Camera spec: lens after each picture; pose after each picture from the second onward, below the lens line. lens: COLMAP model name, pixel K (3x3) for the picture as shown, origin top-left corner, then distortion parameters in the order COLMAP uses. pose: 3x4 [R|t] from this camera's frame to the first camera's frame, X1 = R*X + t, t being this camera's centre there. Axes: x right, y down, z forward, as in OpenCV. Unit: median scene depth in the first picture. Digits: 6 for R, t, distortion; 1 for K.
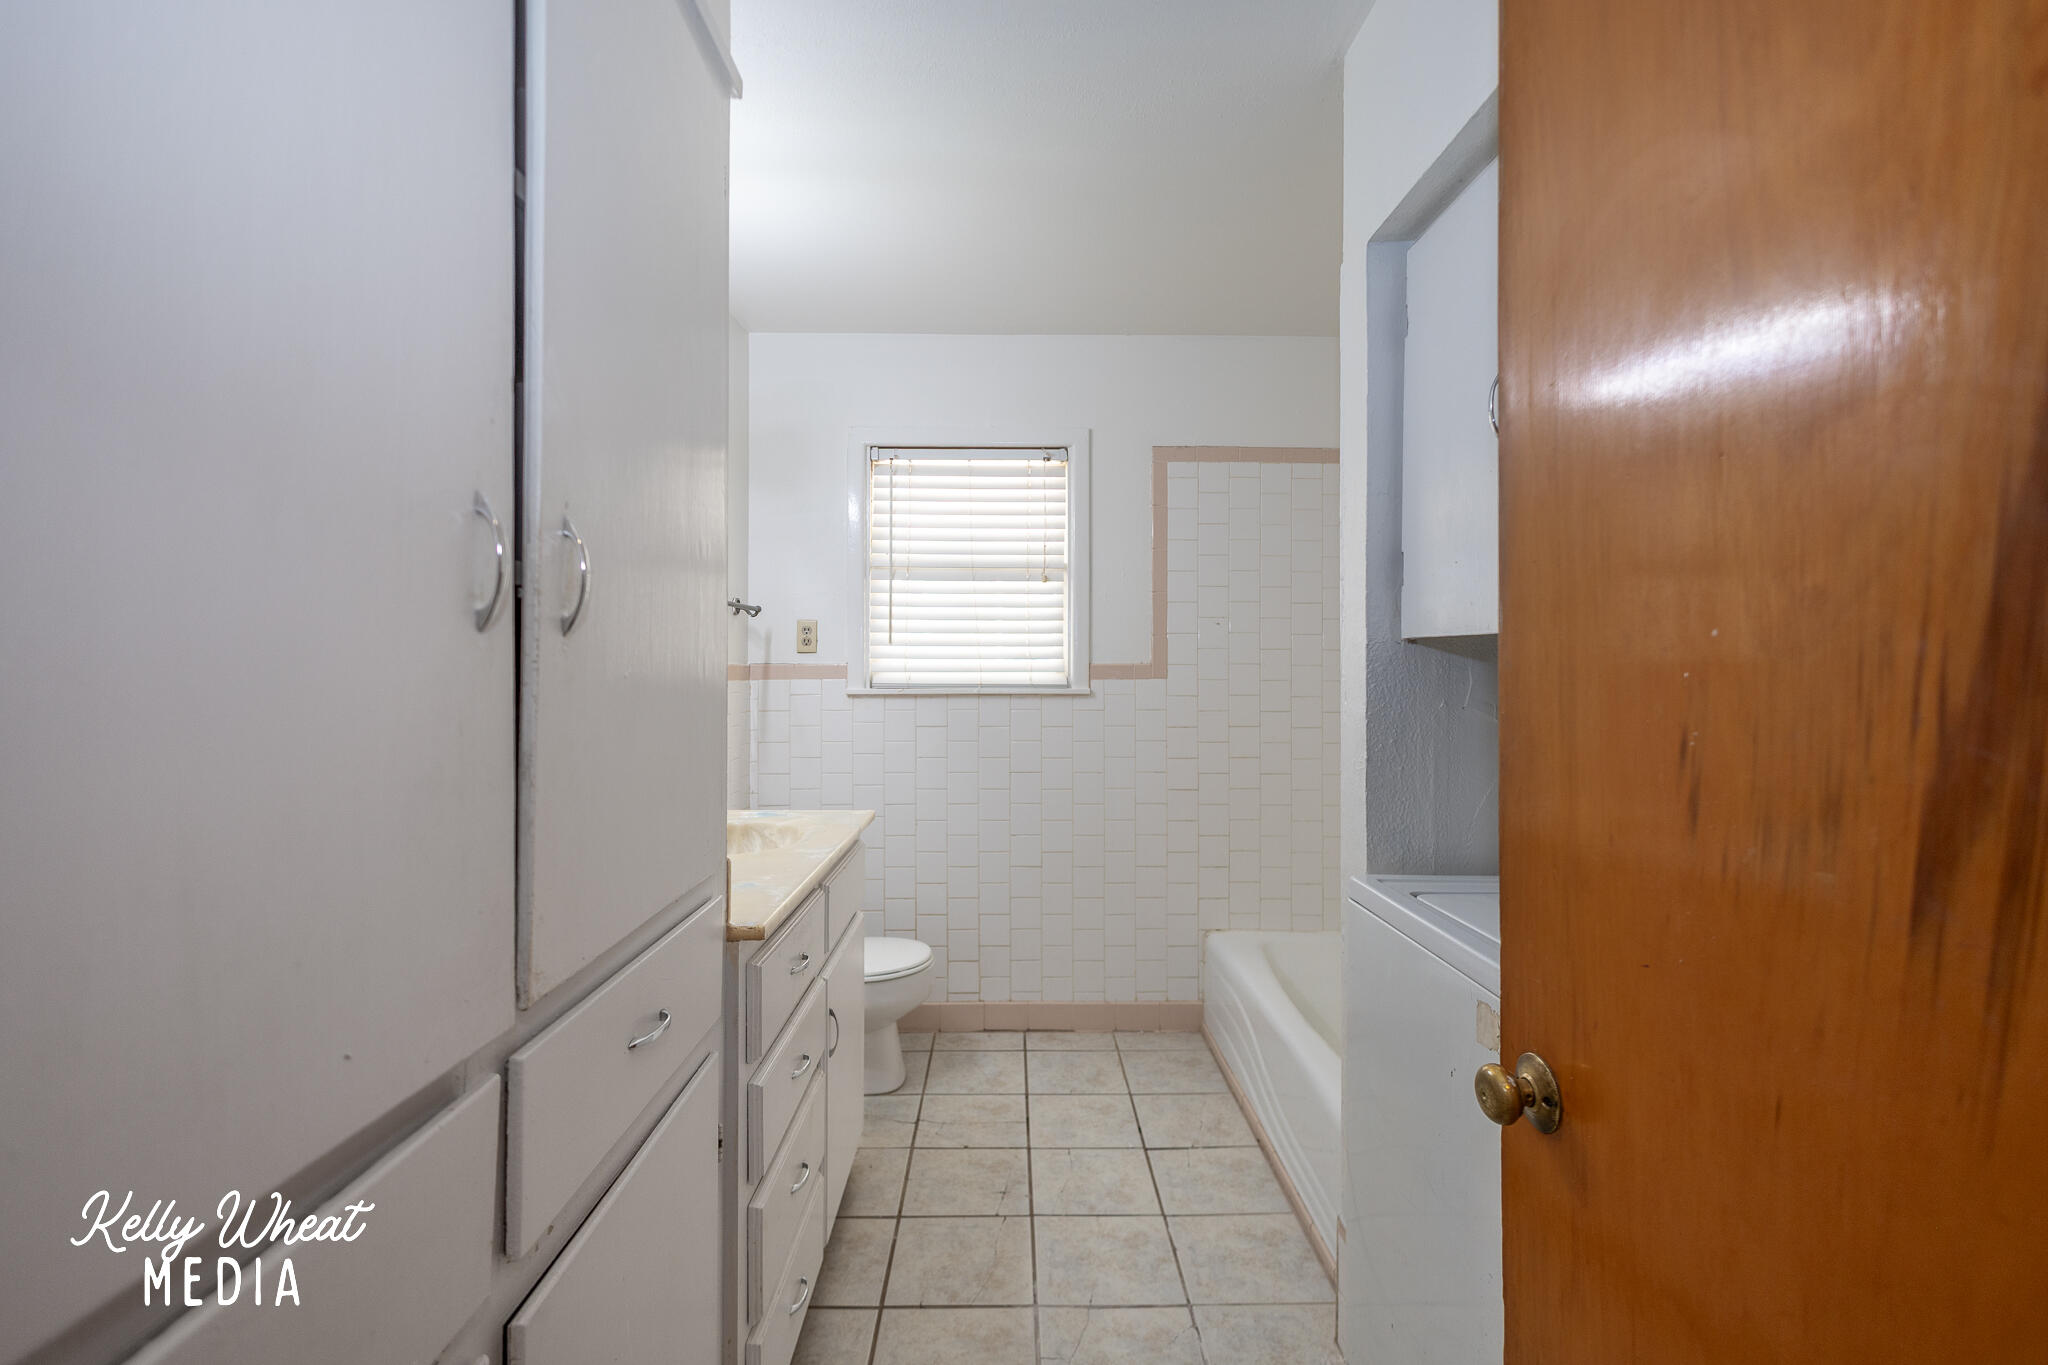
lens RADIAL K [[945.7, 0, 1024.9], [0, 945.7, 673.9], [0, 0, 1]] dist [0.008259, -0.004415]
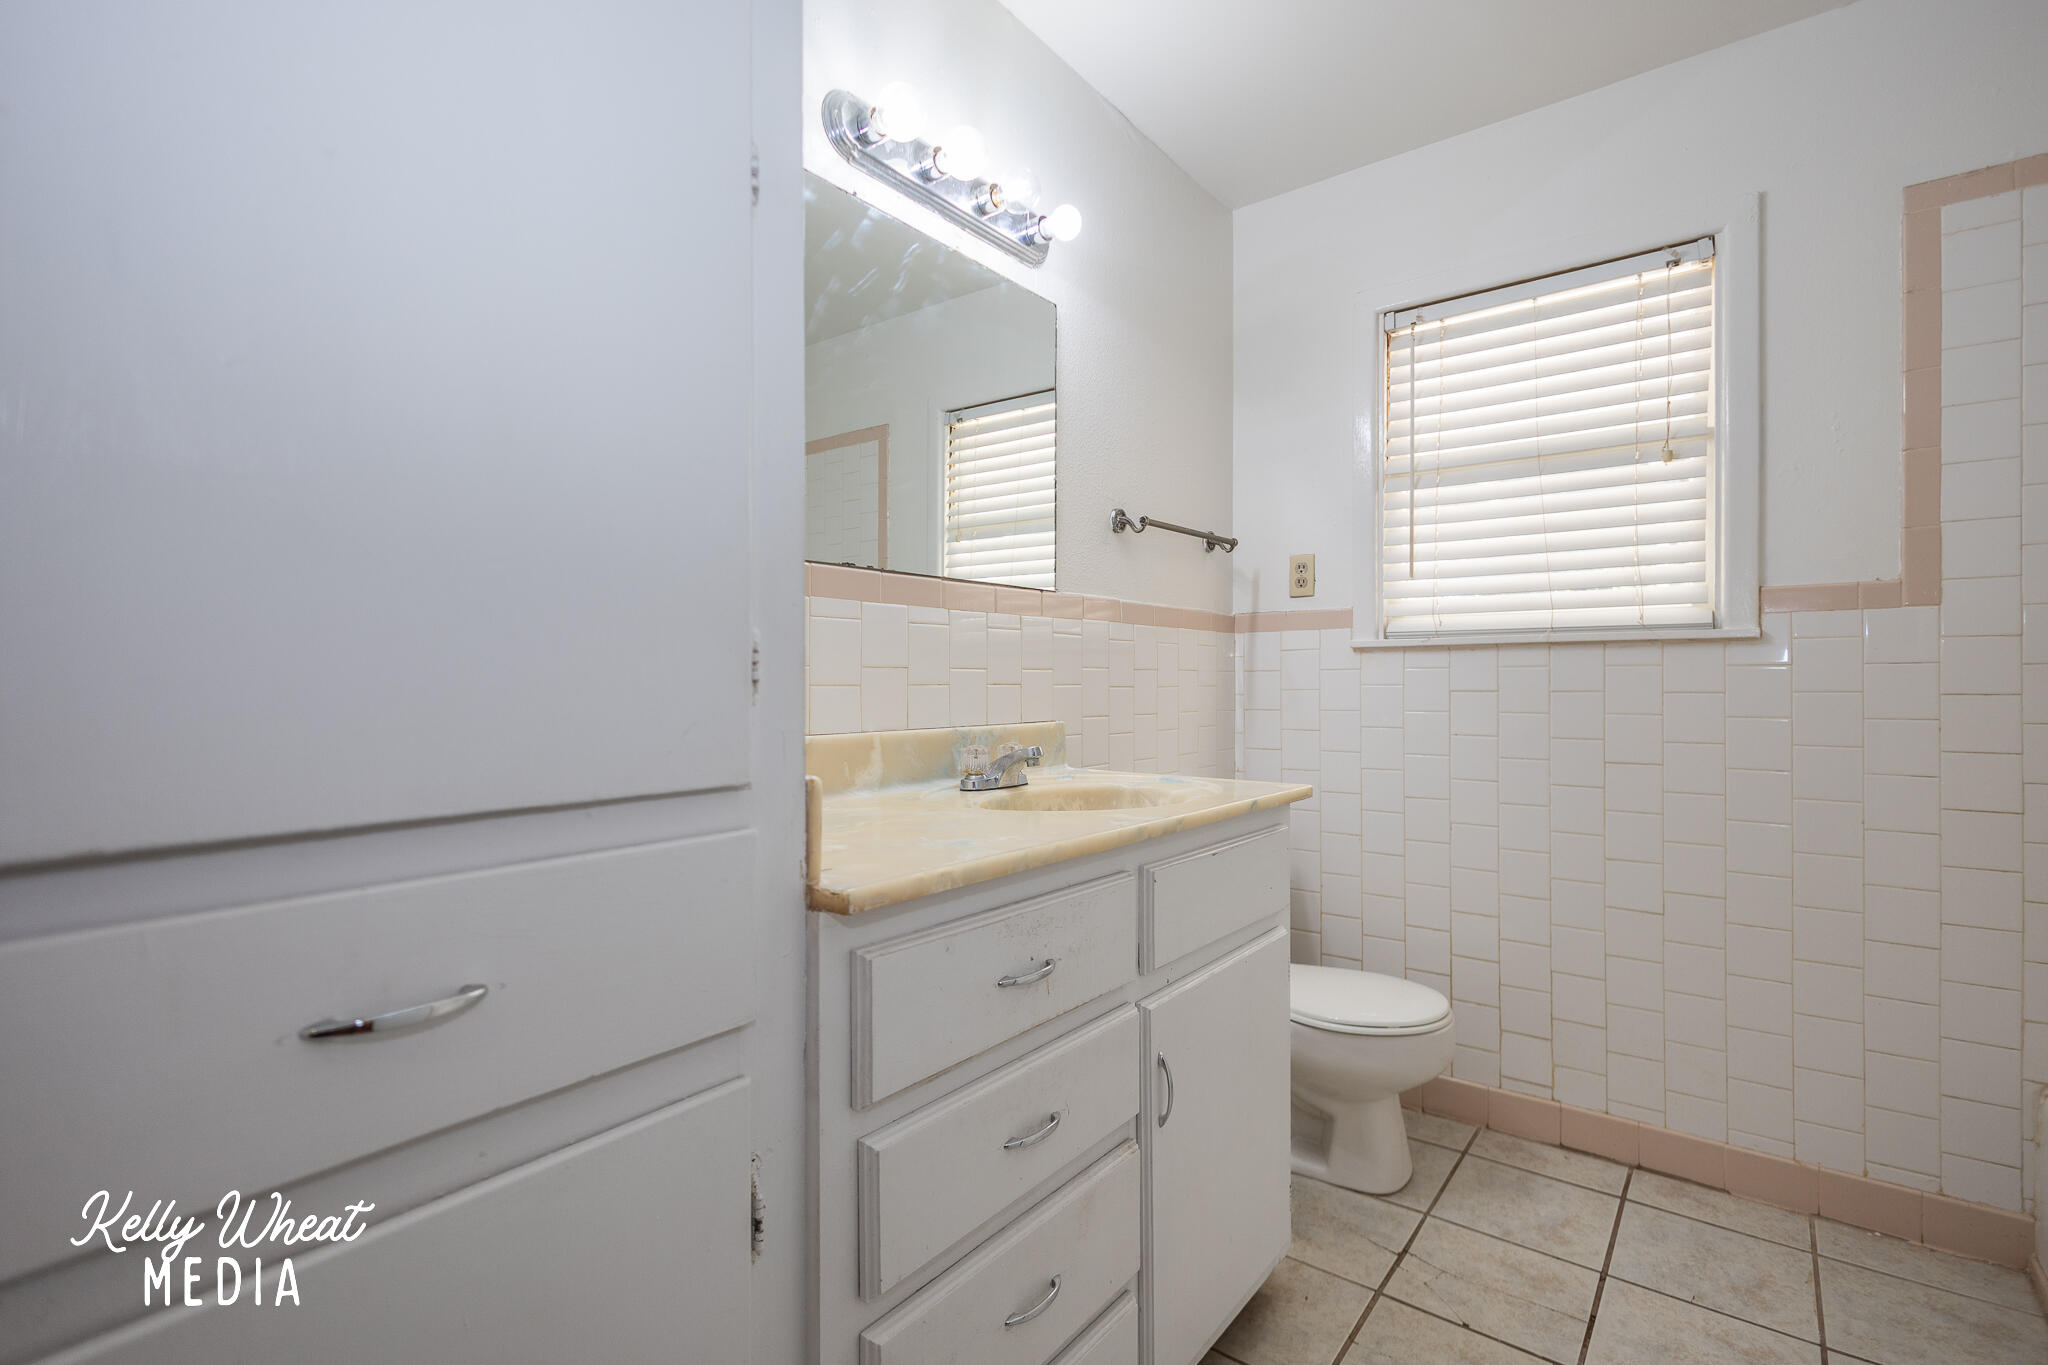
lens RADIAL K [[945.7, 0, 1013.1], [0, 945.7, 685.5], [0, 0, 1]] dist [0.008259, -0.004415]
pose [[0.777651, 0.000078, -0.628697, 0.078340], [-0.001053, 0.999999, -0.001178, 0.053046], [0.628696, 0.001578, 0.777650, 0.236948]]
